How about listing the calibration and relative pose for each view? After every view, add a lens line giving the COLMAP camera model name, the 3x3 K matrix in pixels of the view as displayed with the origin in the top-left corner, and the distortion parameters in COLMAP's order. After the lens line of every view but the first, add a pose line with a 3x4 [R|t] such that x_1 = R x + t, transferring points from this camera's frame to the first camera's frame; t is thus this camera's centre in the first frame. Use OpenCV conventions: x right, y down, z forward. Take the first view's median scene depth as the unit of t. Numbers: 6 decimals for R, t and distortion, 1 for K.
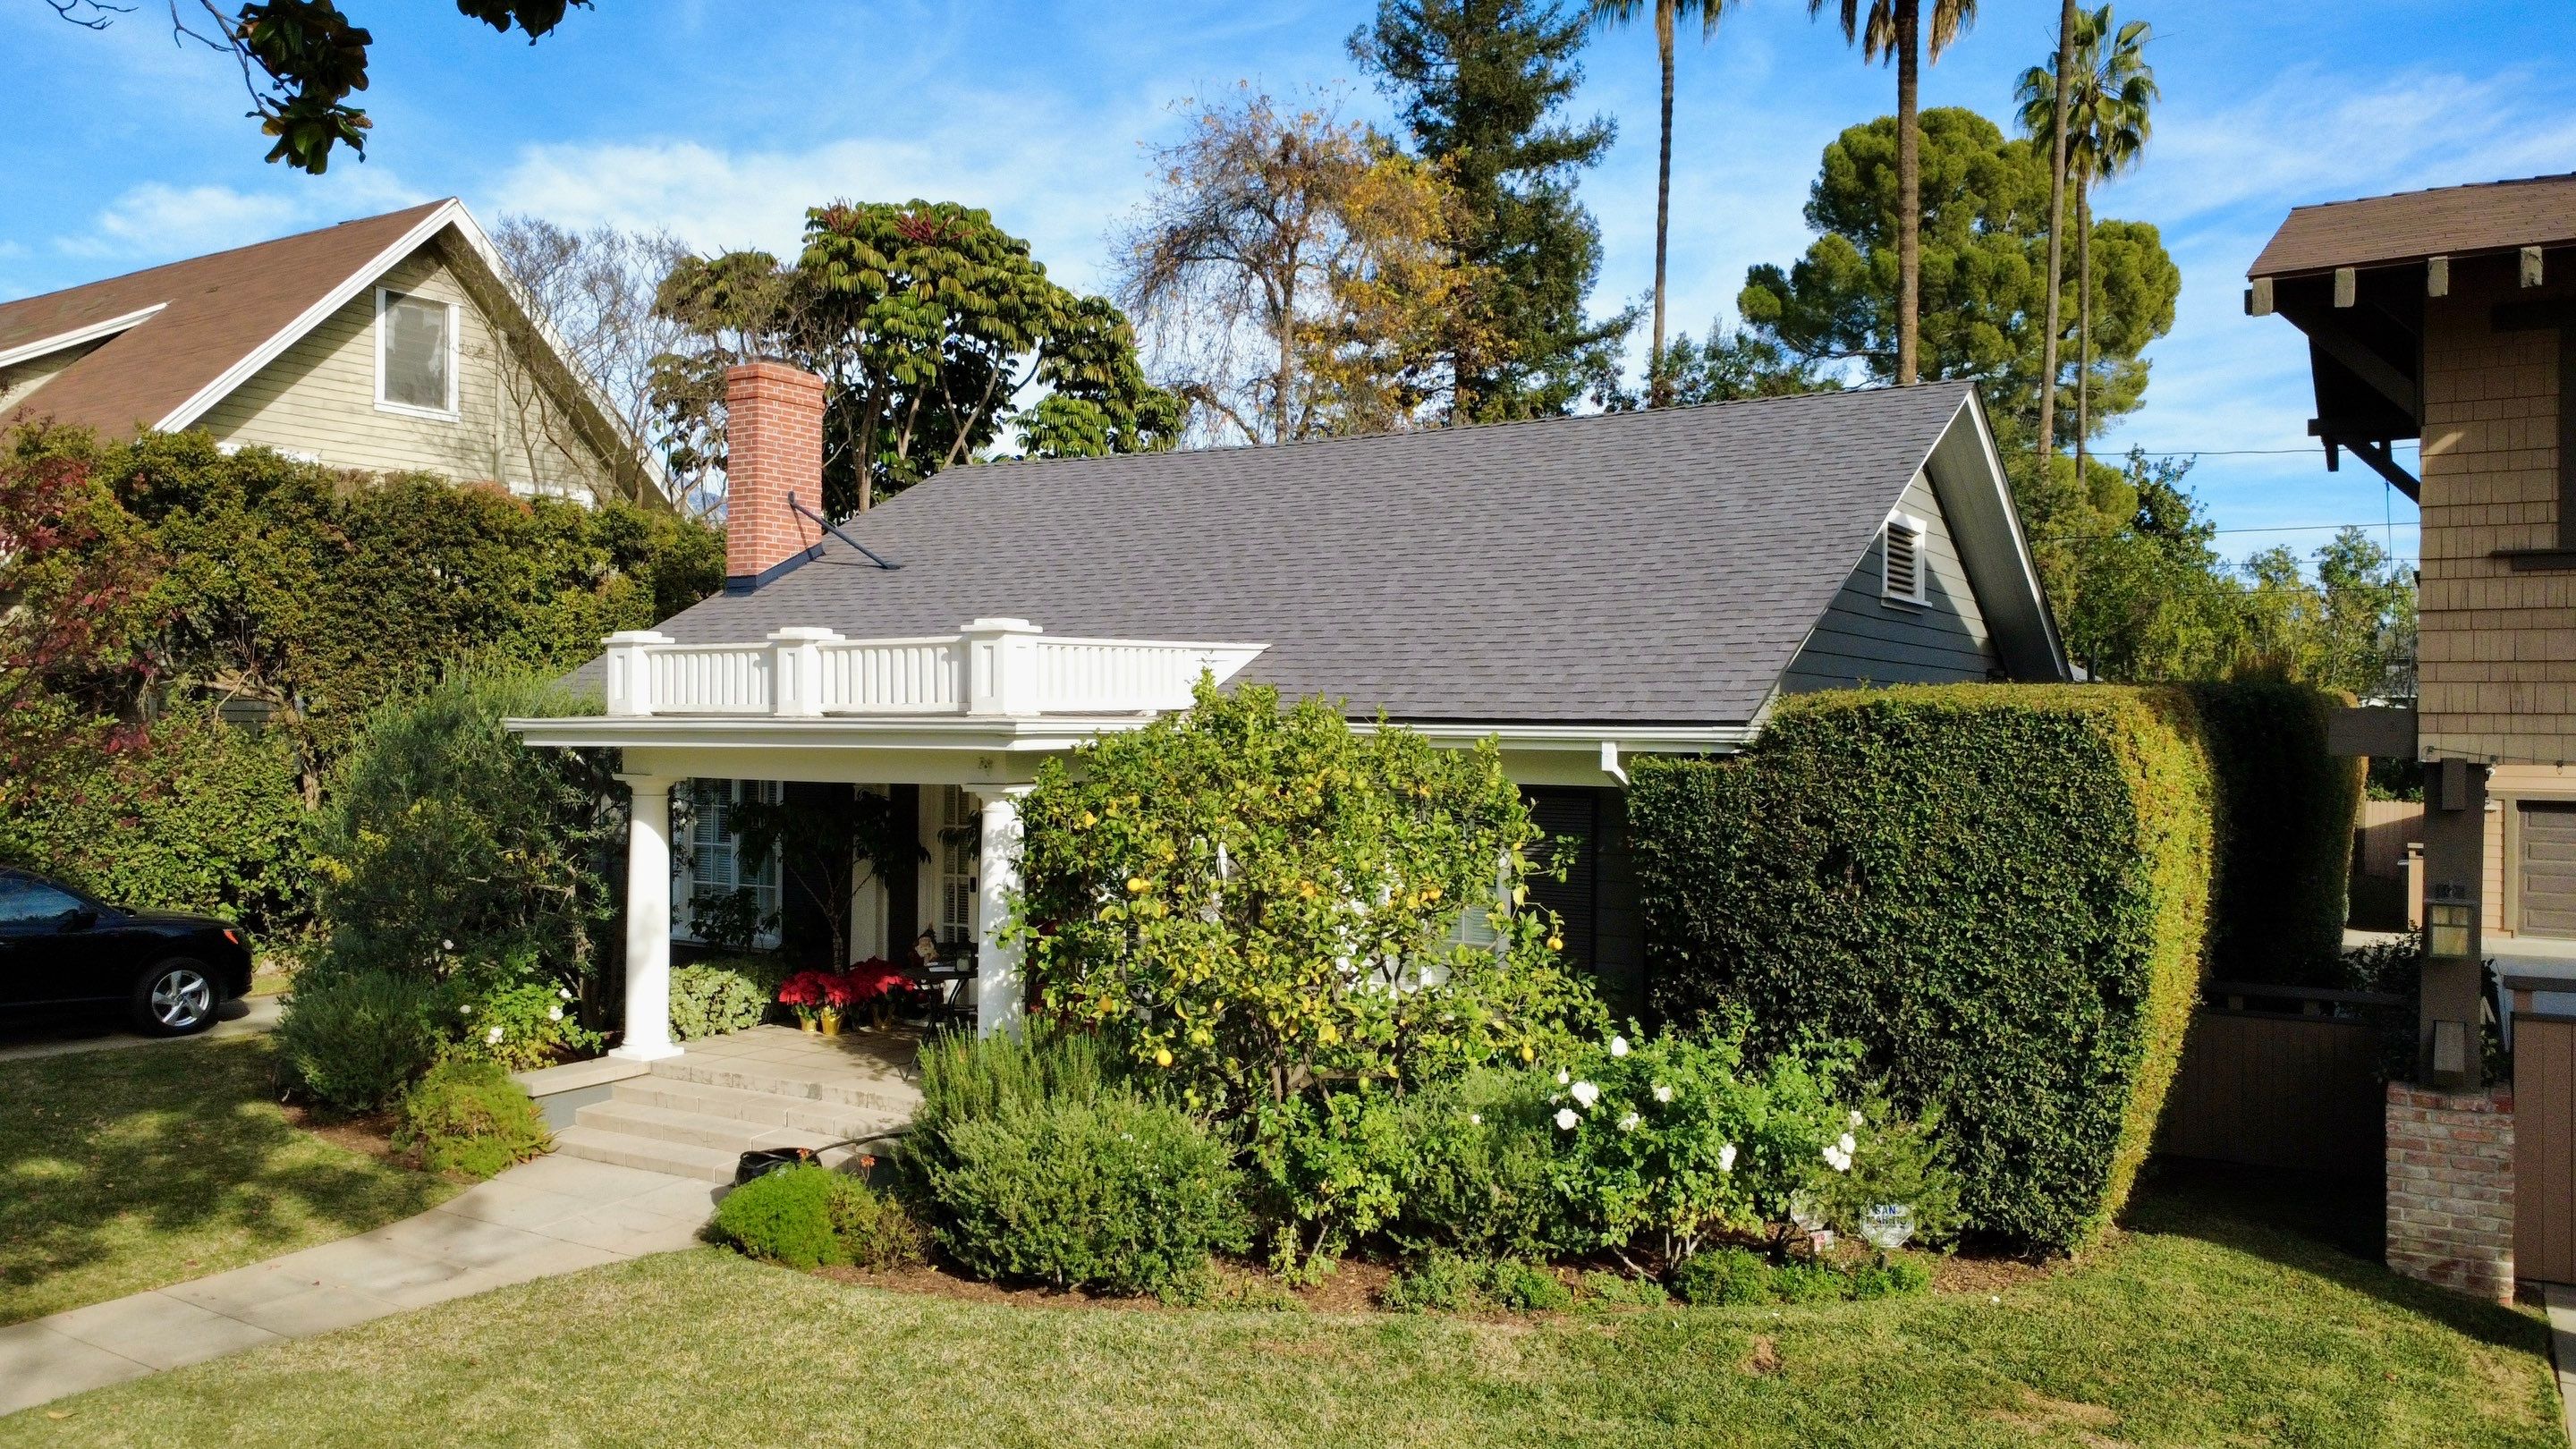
lens RADIAL K [[1880.1, 0, 1360.6], [0, 1880.1, 733.3], [0, 0, 1]] dist [-0.000359, -0.007535]
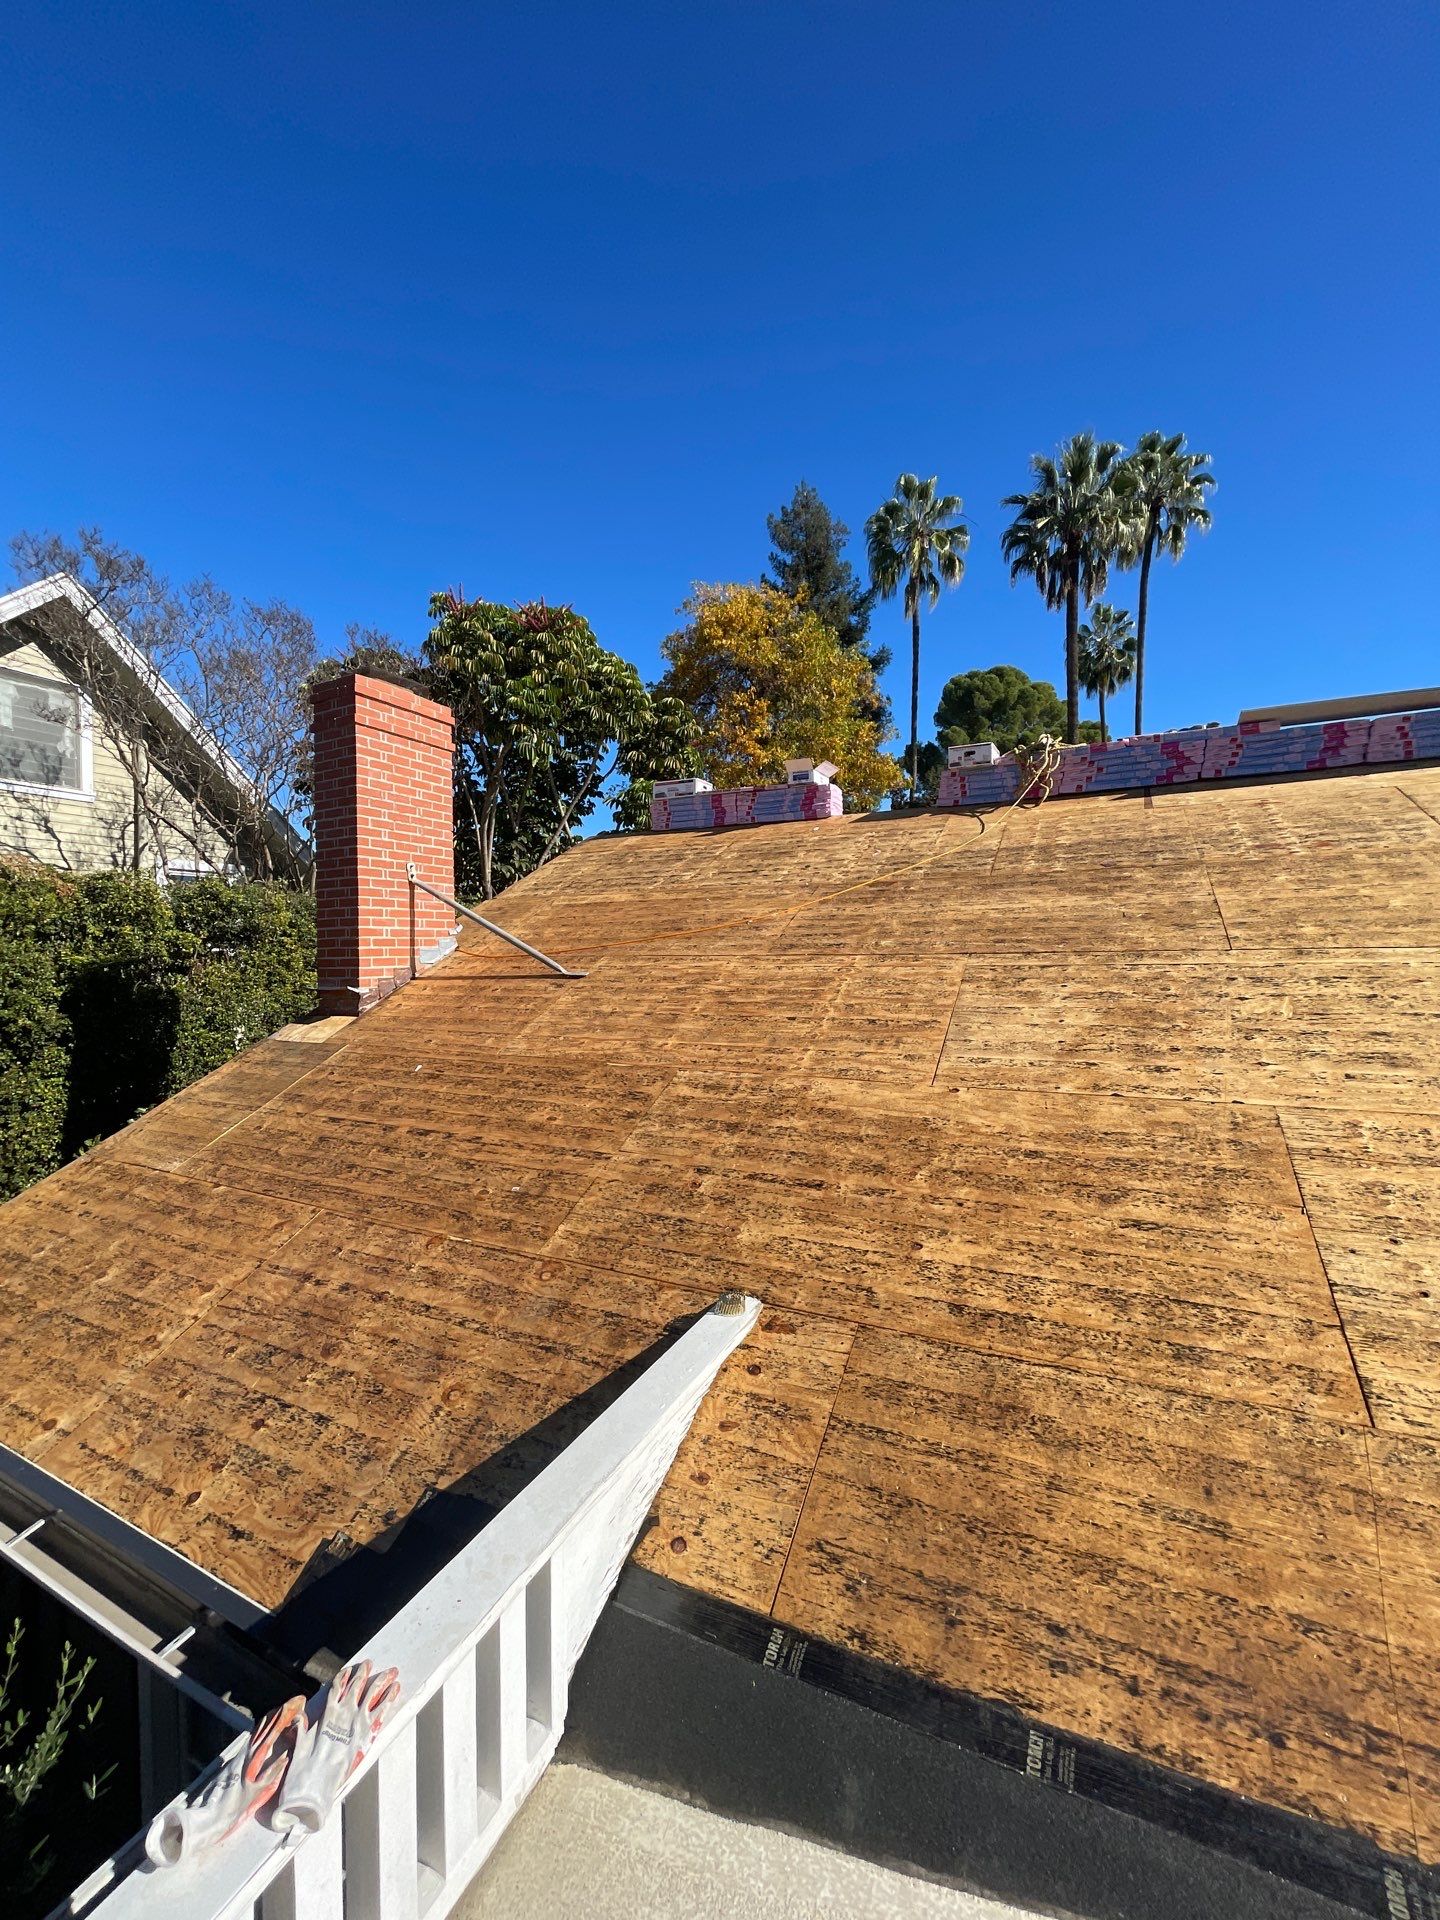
lens RADIAL K [[735.0, 0, 720.0], [0, 735.0, 960.0], [0, 0, 1]] dist [-0.015002, 0.000044]
pose [[0.996570, -0.026701, 0.078327, -0.211047], [0.025928, 0.999605, 0.010875, -0.093117], [-0.078586, -0.008807, 0.996868, 0.720848]]
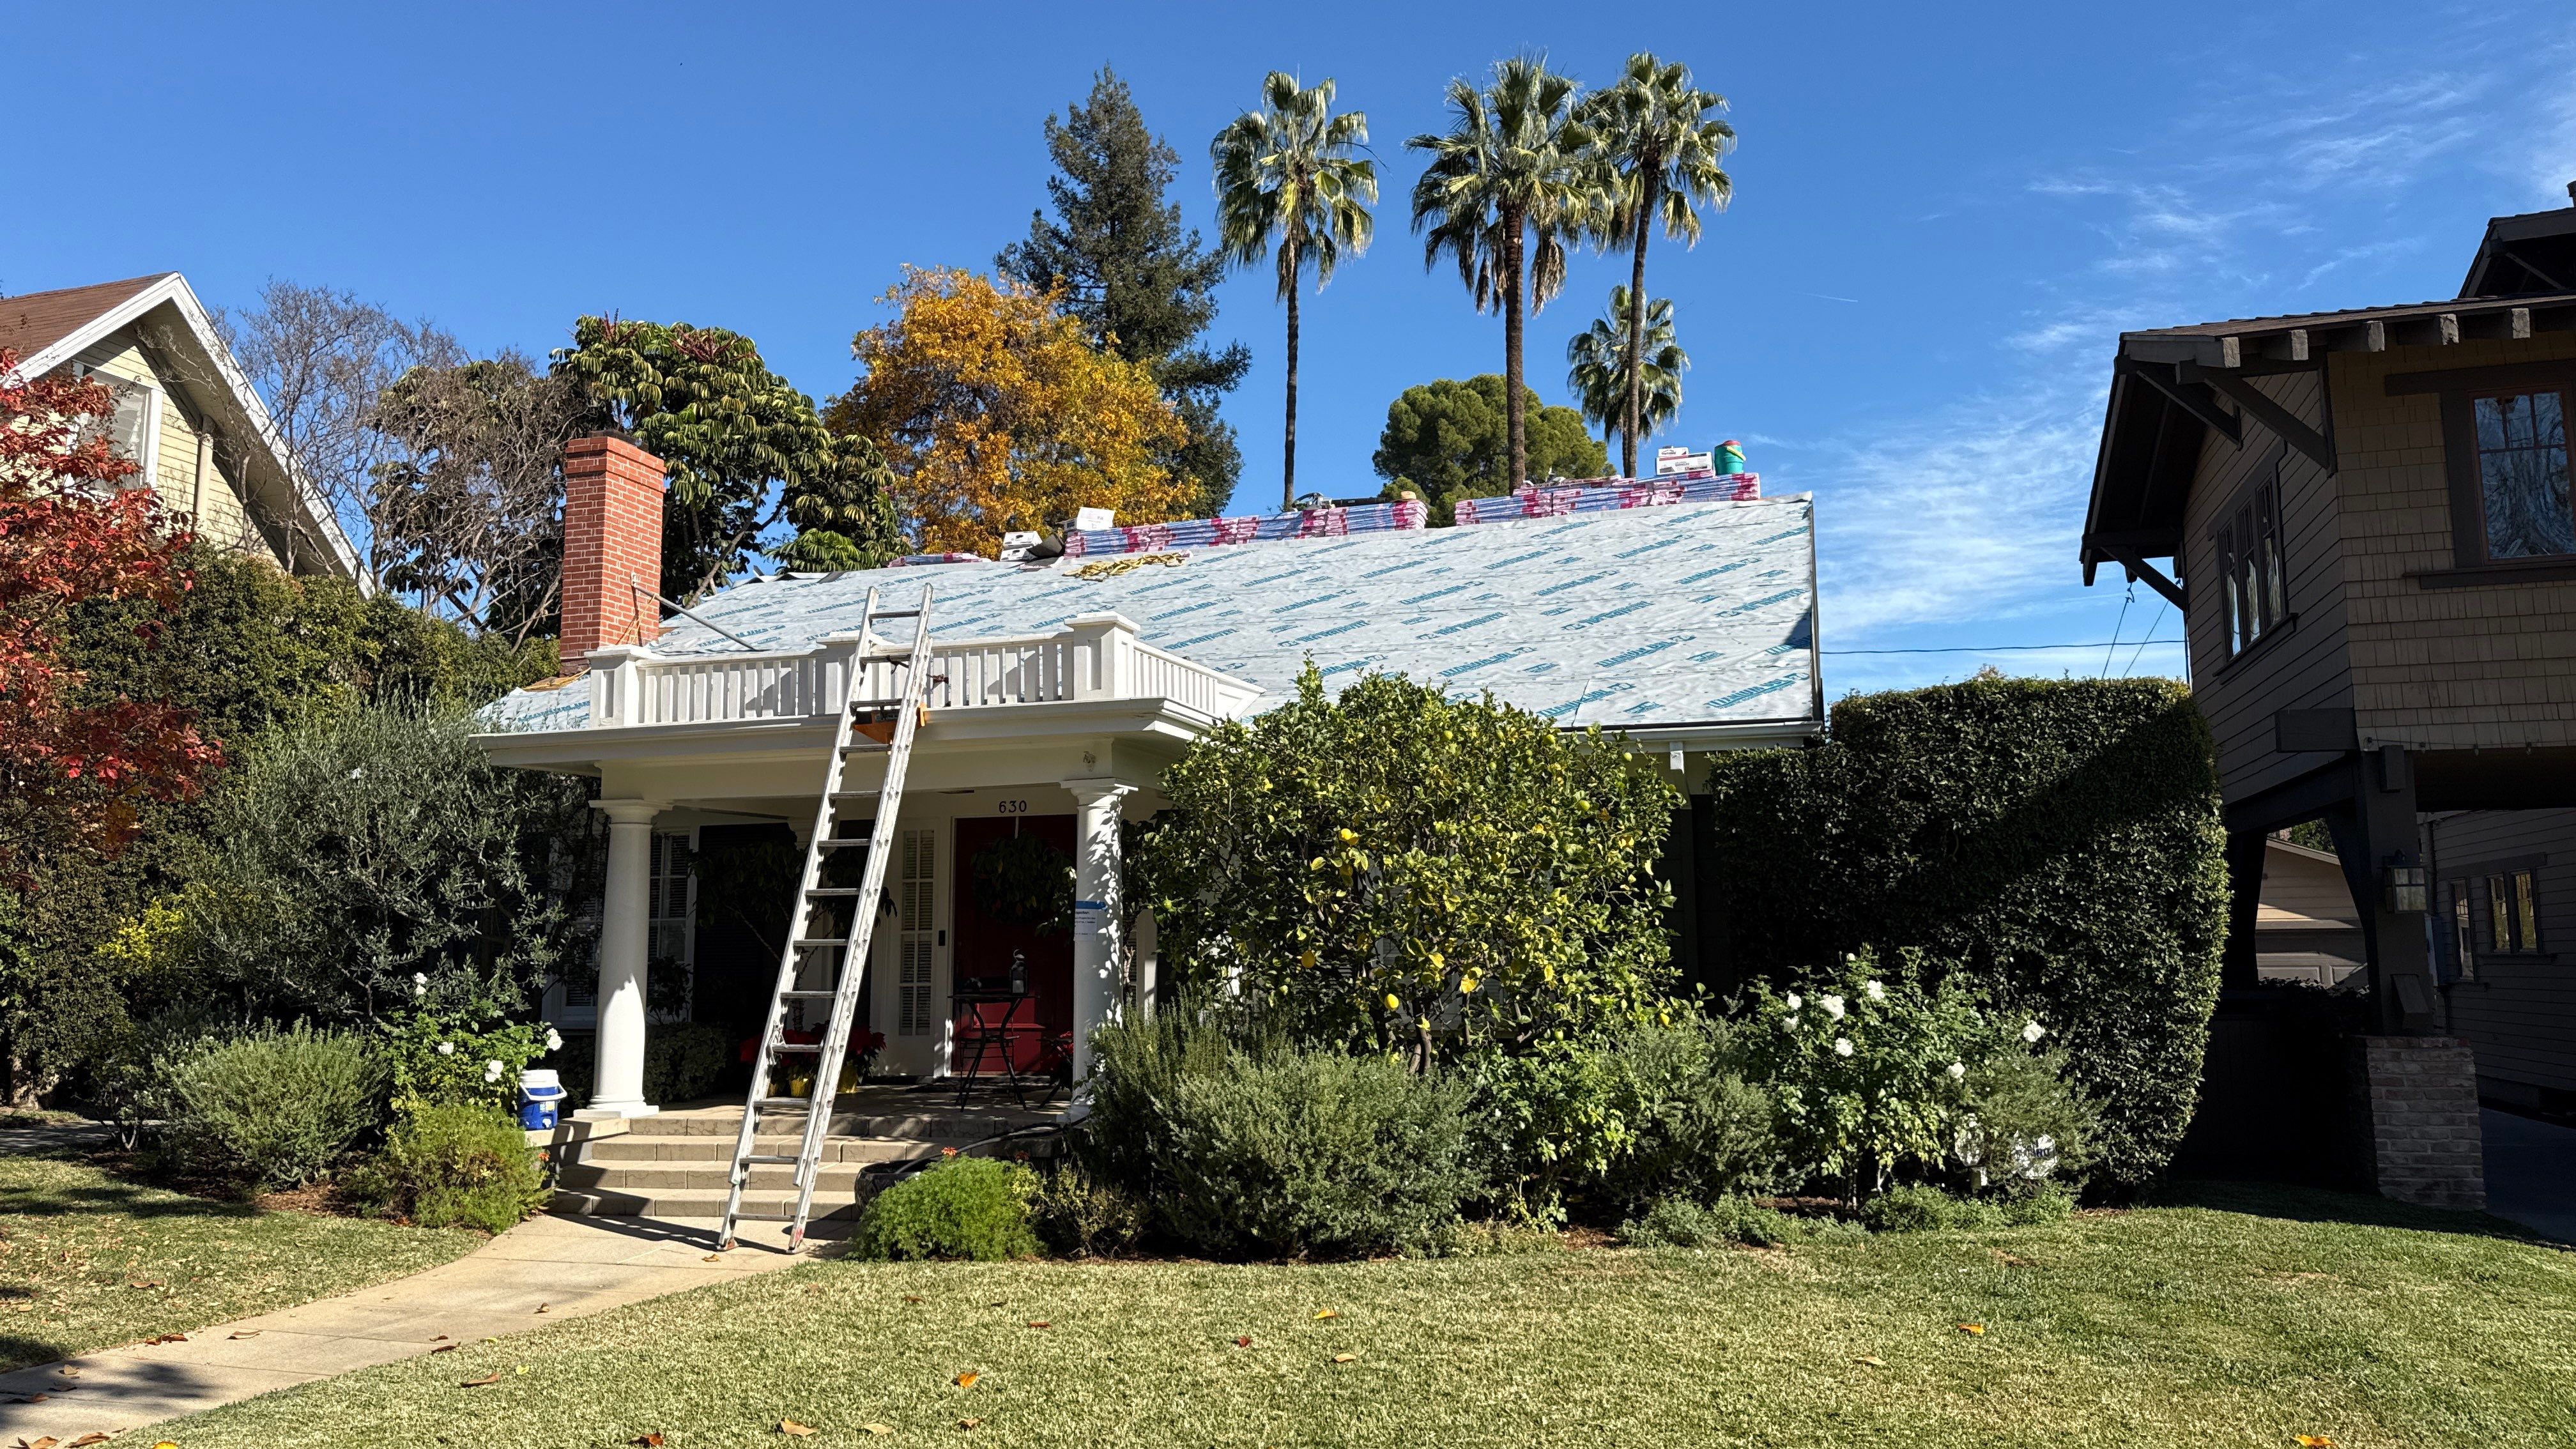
lens RADIAL K [[1770.8, 0, 1328.5], [0, 1770.8, 775.8], [0, 0, 1]] dist [0.091480, -0.121357]
pose [[0.965886, 0.006761, 0.258878, -0.199301], [0.022748, 0.993580, -0.110822, 0.081062], [-0.257966, 0.112930, 0.959531, 0.056163]]
